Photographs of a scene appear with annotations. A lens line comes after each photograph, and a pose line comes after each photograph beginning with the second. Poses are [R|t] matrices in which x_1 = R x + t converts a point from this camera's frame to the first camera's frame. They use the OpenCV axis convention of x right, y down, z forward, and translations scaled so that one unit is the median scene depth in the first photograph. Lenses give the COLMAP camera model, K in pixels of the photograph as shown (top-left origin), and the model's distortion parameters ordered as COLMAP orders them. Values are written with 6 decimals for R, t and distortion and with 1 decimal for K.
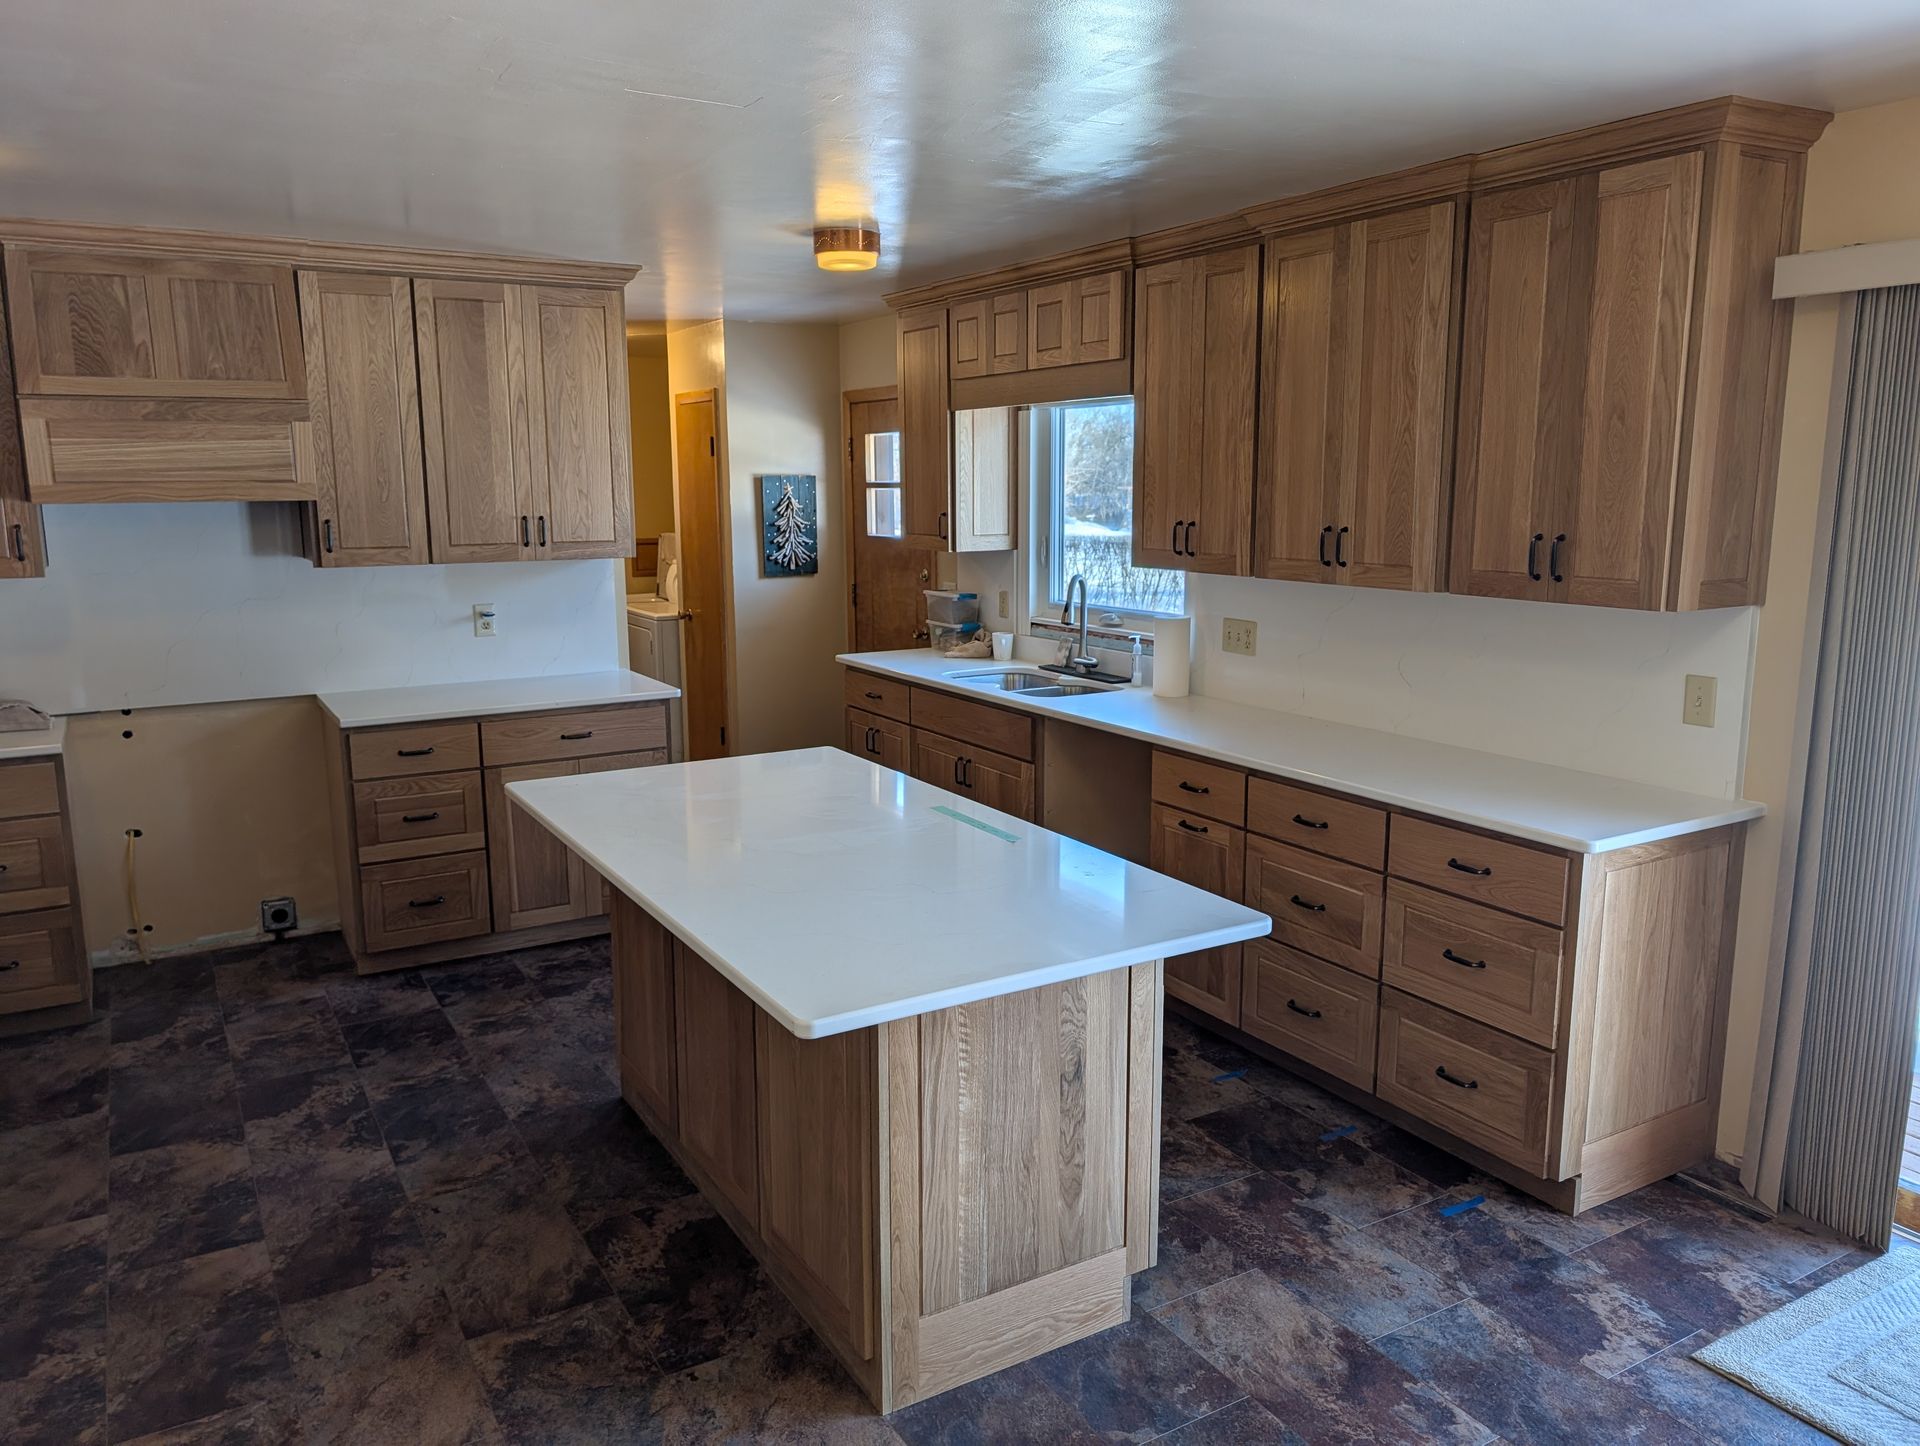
lens RADIAL K [[1379.7, 0, 952.5], [0, 1379.7, 714.2], [0, 0, 1]] dist [0.001557, 0.000764]
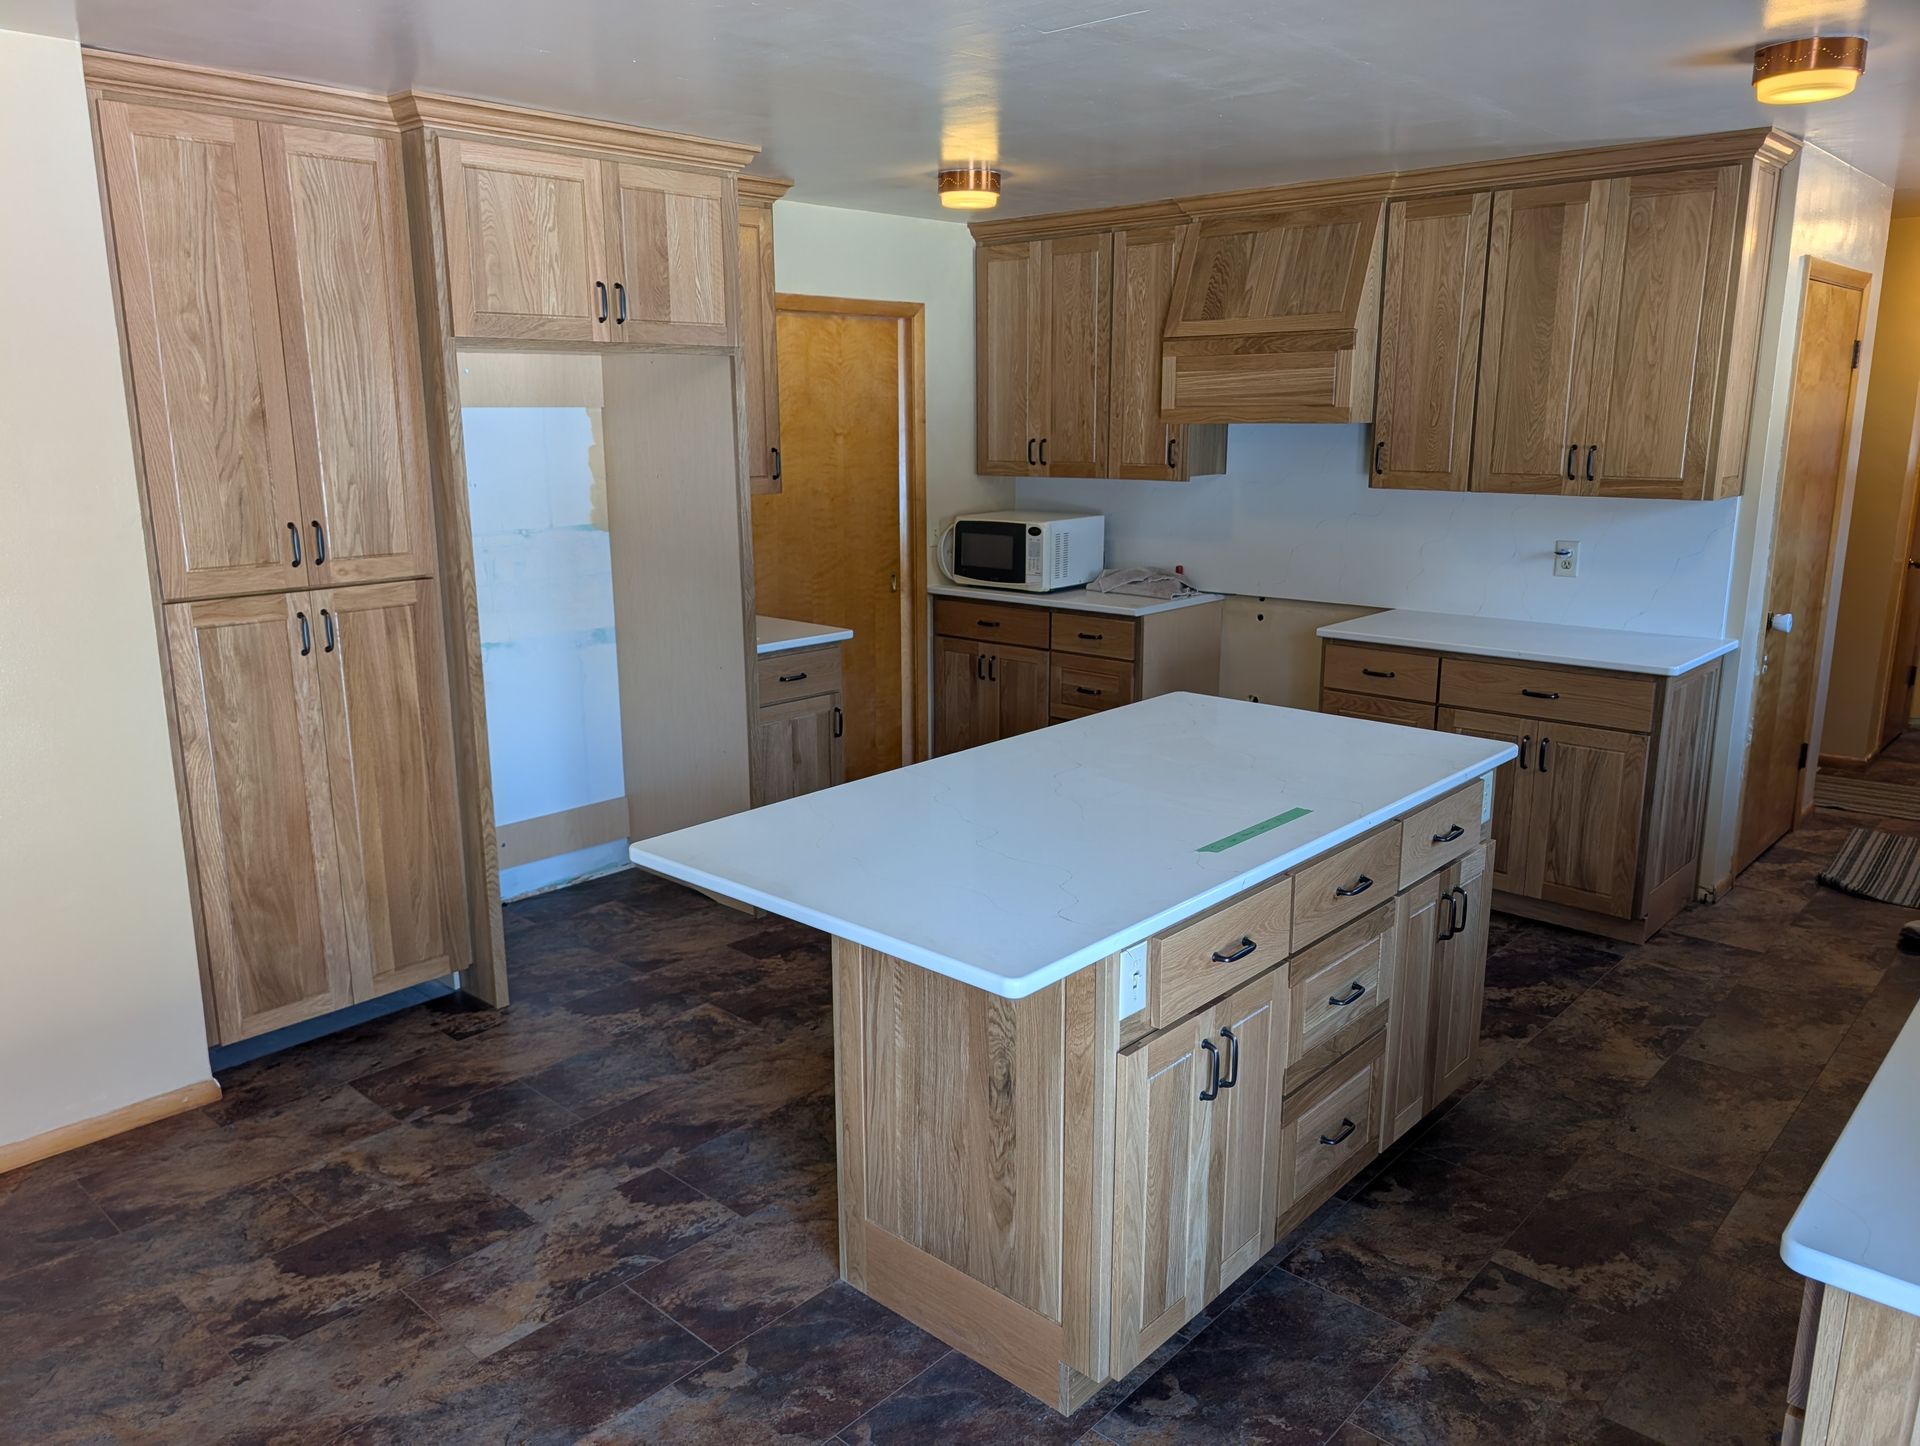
lens RADIAL K [[1379.7, 0, 952.7], [0, 1379.7, 730.7], [0, 0, 1]] dist [0.001557, 0.000764]
pose [[0.285183, 0.219450, -0.933013, 0.513371], [-0.160290, 0.970647, 0.179308, -0.067515], [0.944975, 0.098417, 0.311987, 0.405180]]
